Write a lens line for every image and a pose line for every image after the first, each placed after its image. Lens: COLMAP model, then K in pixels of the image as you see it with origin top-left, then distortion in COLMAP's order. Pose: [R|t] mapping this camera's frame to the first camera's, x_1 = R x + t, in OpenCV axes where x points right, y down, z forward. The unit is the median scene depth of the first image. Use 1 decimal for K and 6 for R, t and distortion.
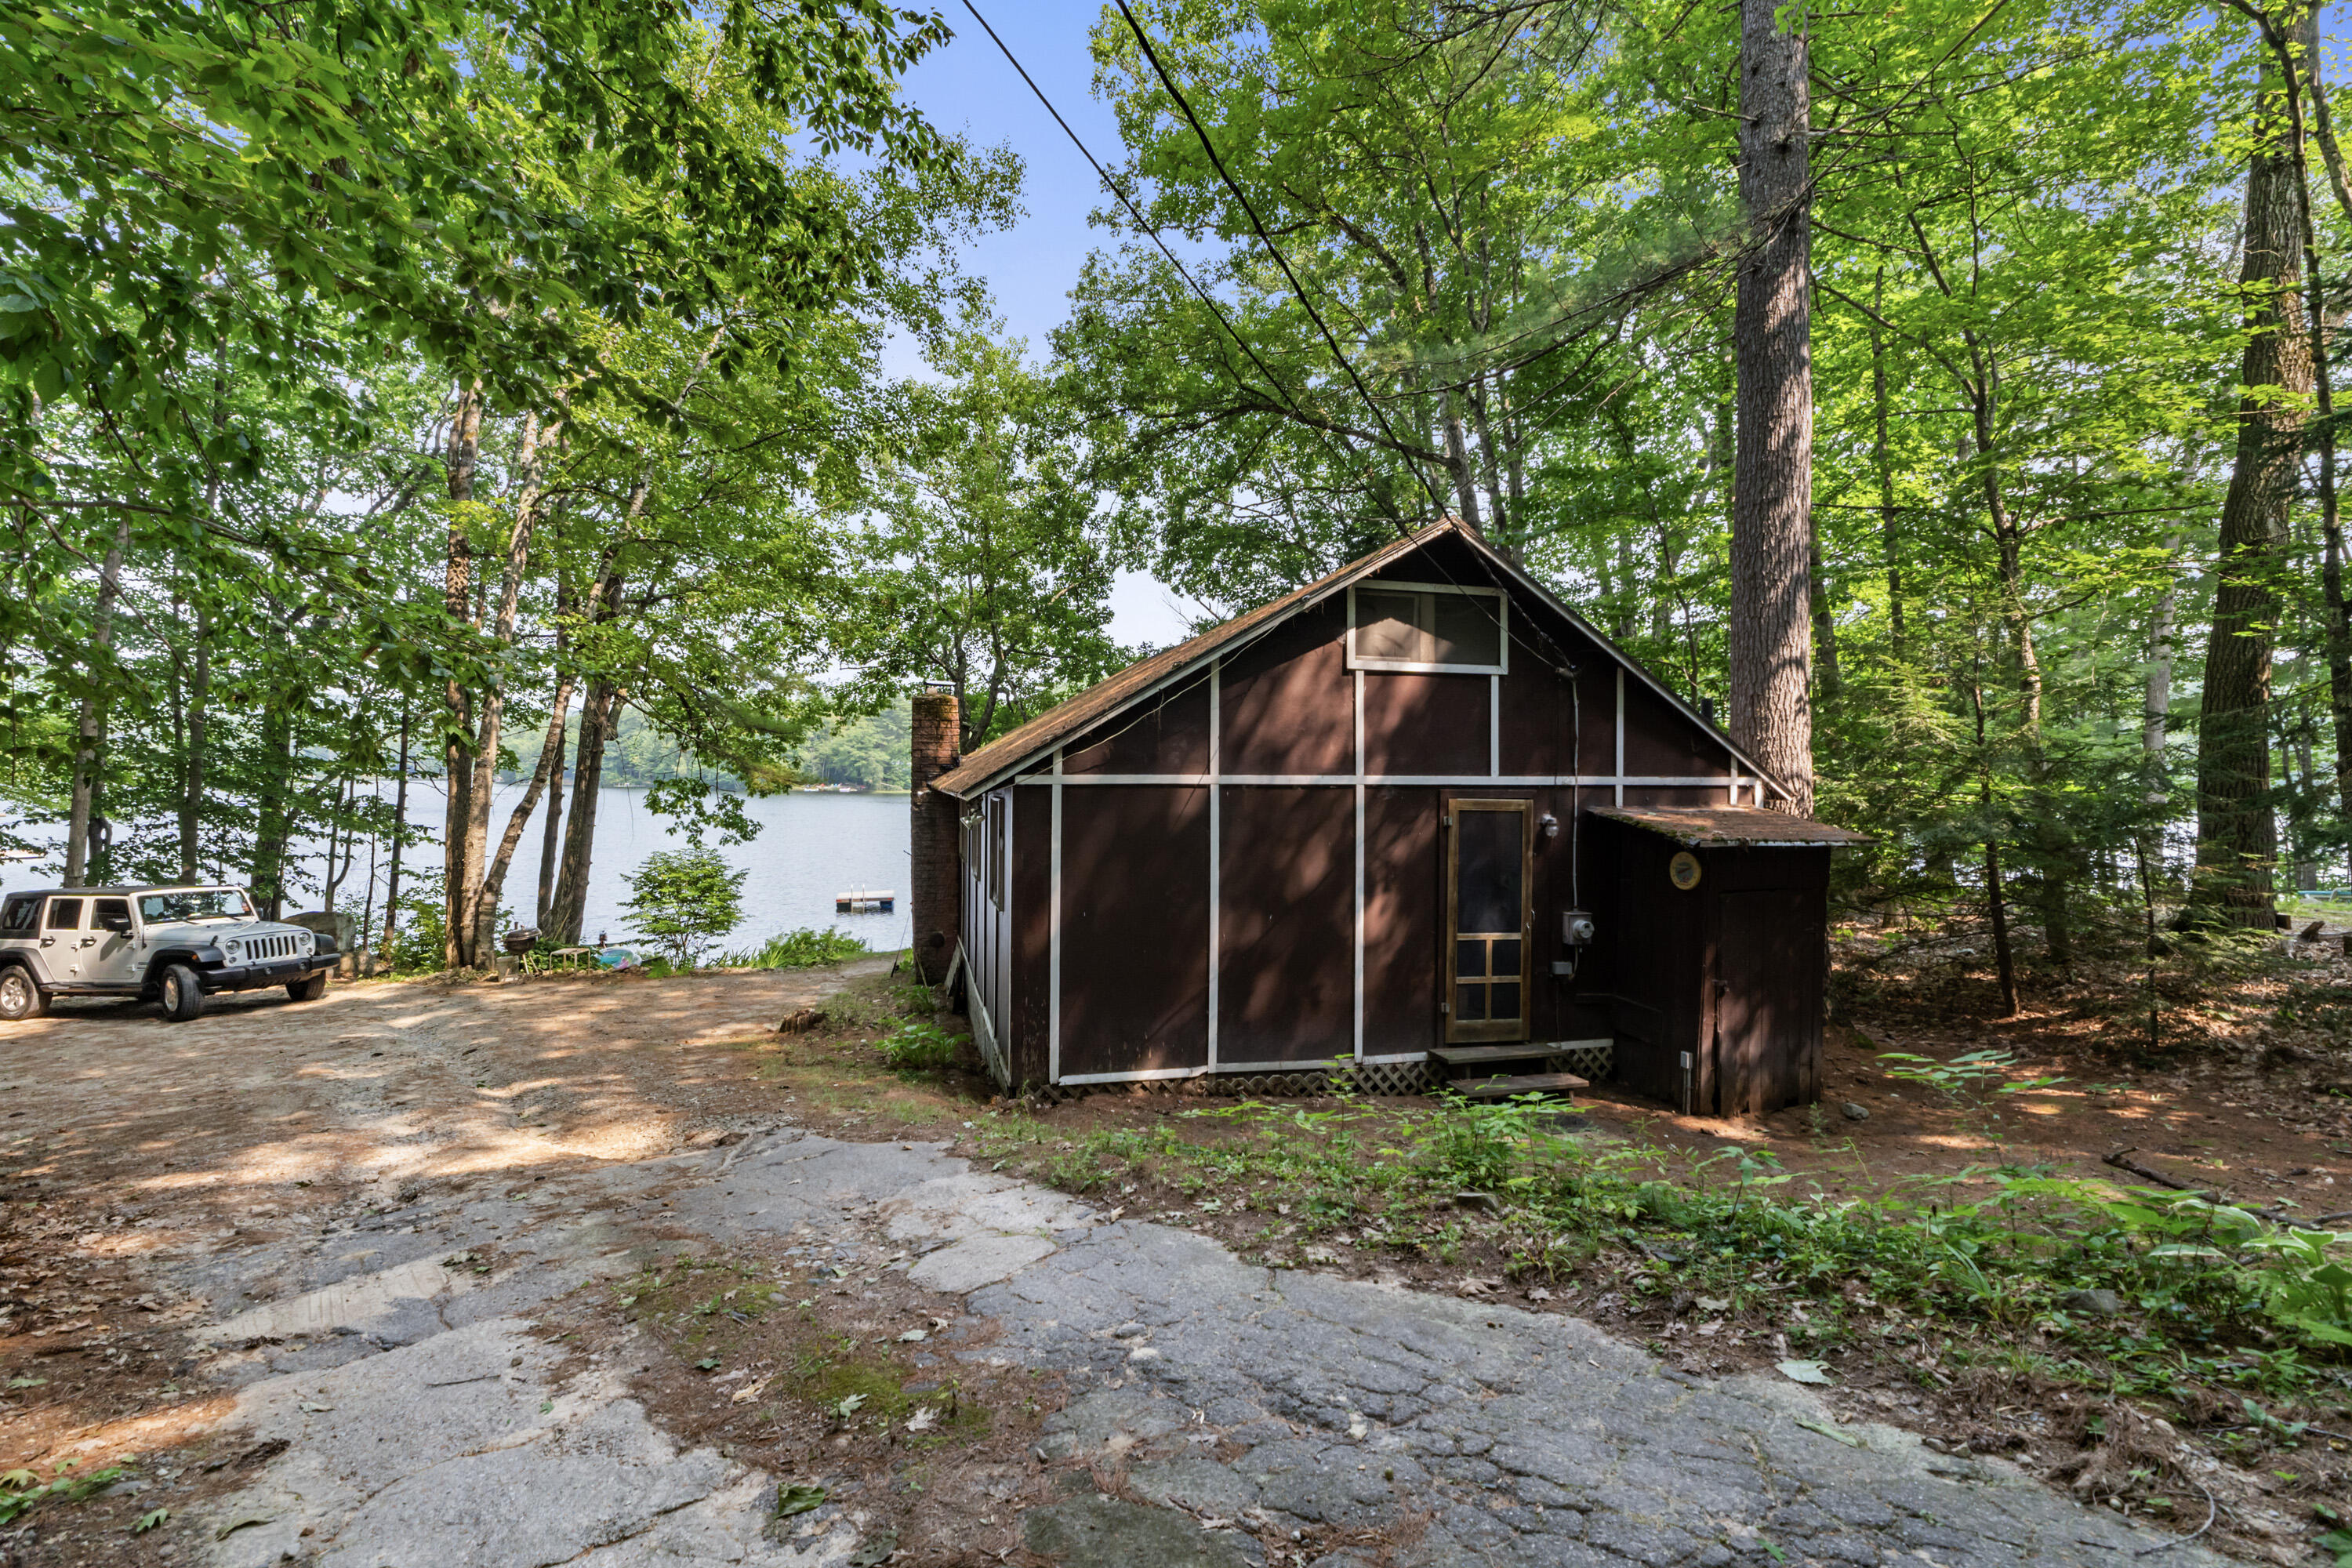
lens RADIAL K [[1000.6, 0, 1166.2], [0, 1000.6, 778.1], [0, 0, 1]] dist [-0.005981, -0.000415]
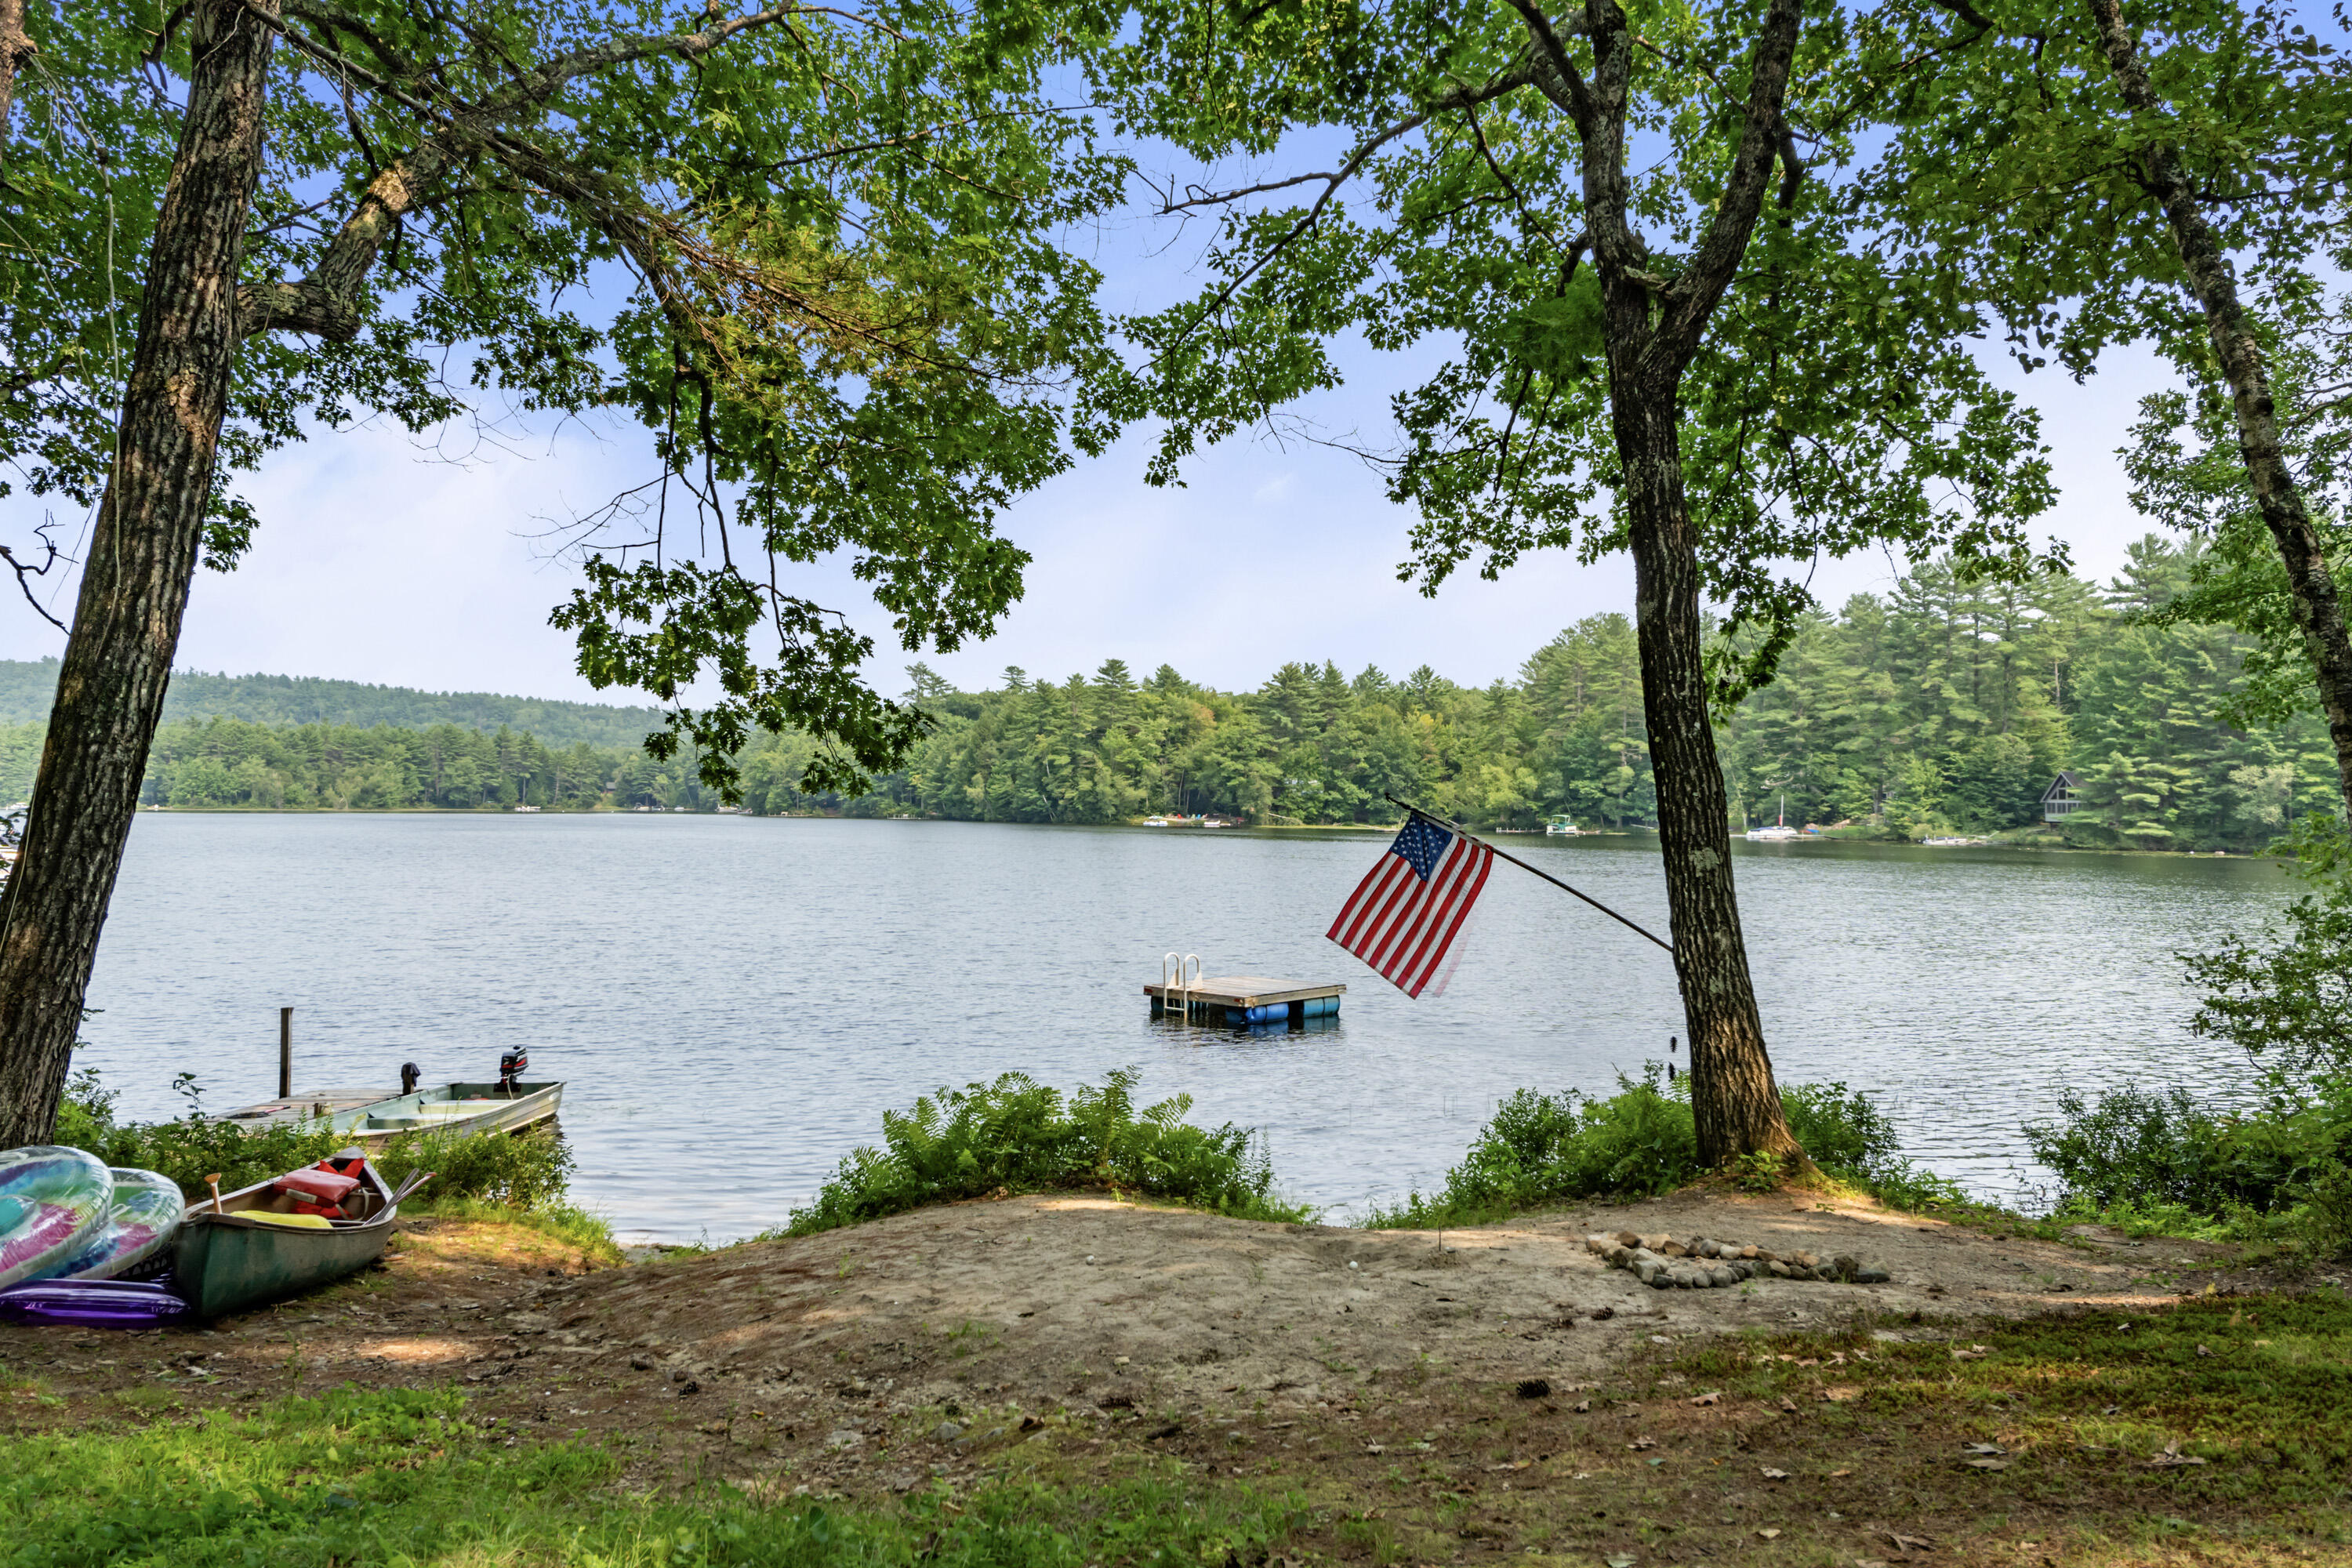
lens RADIAL K [[1637.1, 0, 1155.4], [0, 1637.1, 779.3], [0, 0, 1]] dist [-0.024958, 0.012476]
pose [[0.940672, -0.001912, -0.339312, -0.151552], [-0.004536, 0.999824, -0.018211, 0.066358], [0.339287, 0.018670, 0.940497, 0.501172]]
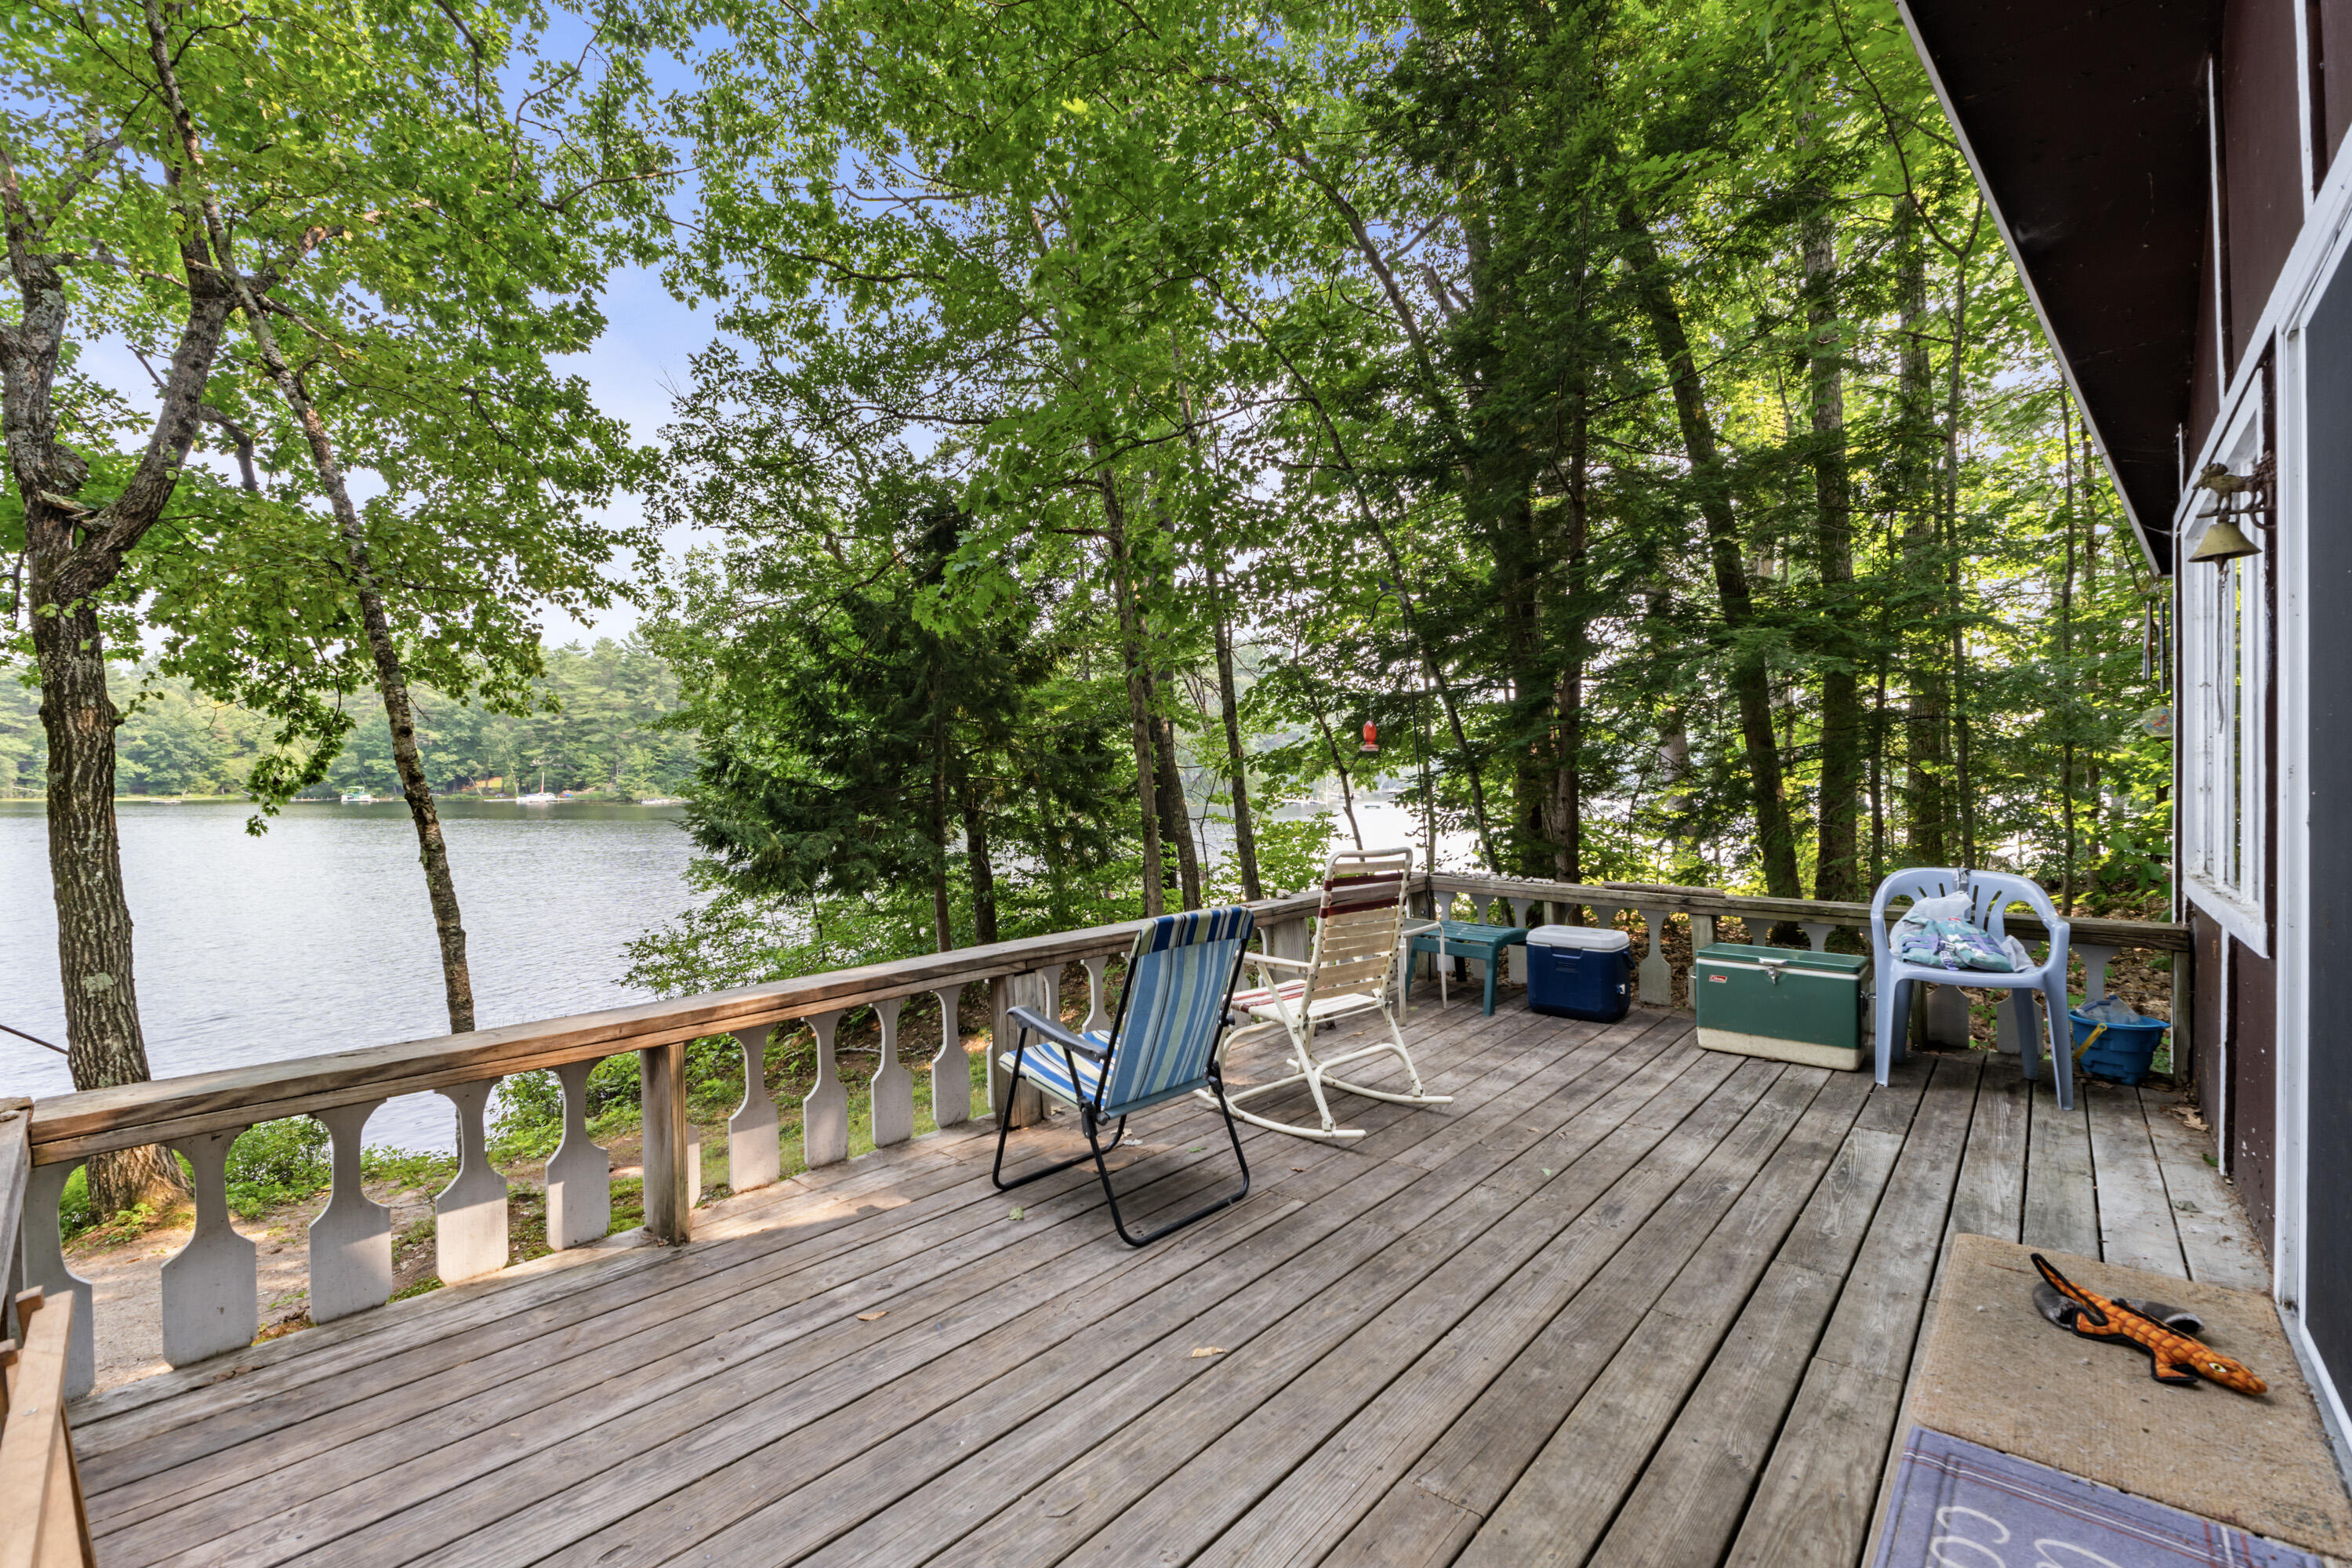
lens RADIAL K [[1000.6, 0, 1208.6], [0, 1000.6, 765.4], [0, 0, 1]] dist [-0.005981, -0.000415]
pose [[0.826102, -0.000396, 0.563520, -0.071492], [0.005959, 0.999950, -0.008033, 0.026297], [-0.563489, 0.009994, 0.826063, 0.474874]]
